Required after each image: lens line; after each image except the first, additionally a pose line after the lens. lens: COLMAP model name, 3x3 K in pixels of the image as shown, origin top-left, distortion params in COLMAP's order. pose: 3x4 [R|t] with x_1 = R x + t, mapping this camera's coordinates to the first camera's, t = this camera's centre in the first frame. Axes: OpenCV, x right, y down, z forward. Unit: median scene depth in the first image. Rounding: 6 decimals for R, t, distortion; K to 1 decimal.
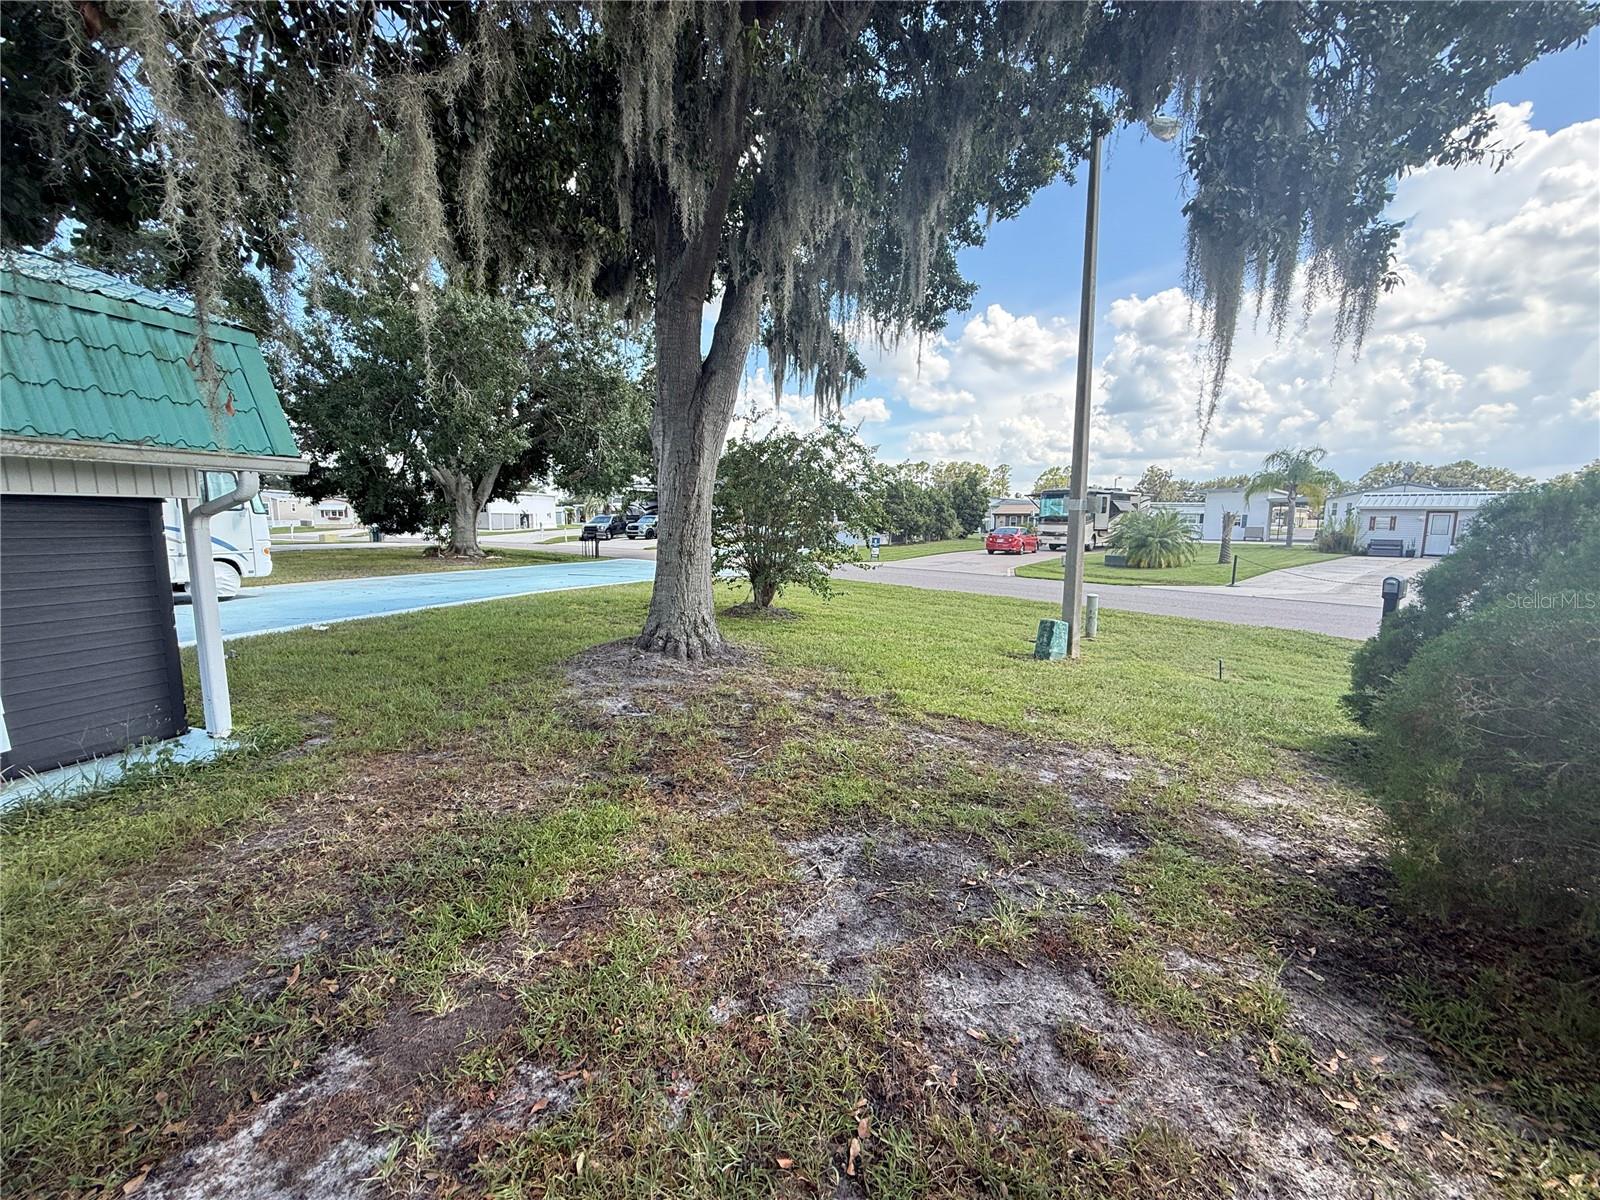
lens RADIAL K [[633.8, 0, 794.2], [0, 633.8, 602.2], [0, 0, 1]] dist [-0.003625, -0.000054]
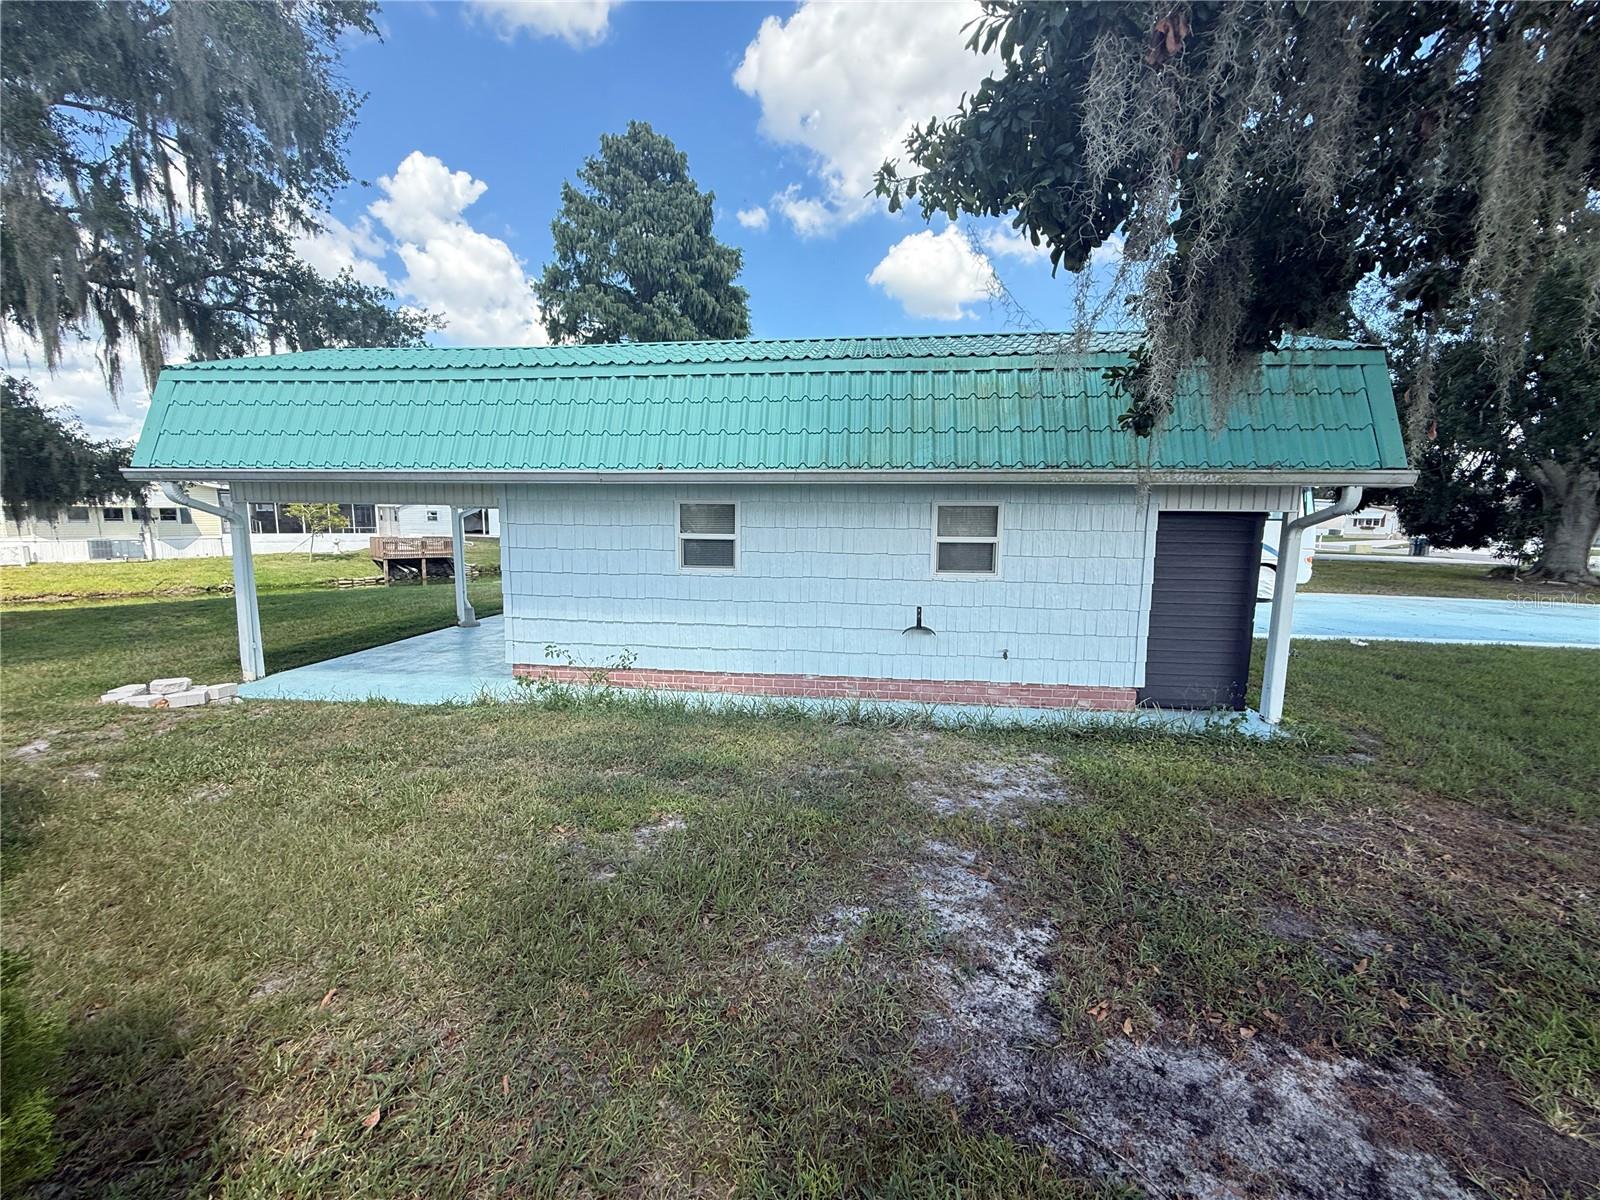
lens RADIAL K [[633.8, 0, 794.2], [0, 633.8, 602.2], [0, 0, 1]] dist [-0.003625, -0.000054]
pose [[0.218159, 0.126943, -0.967622, -0.025928], [-0.139105, 0.985425, 0.097916, 0.009007], [0.965949, 0.113239, 0.232638, -0.115351]]
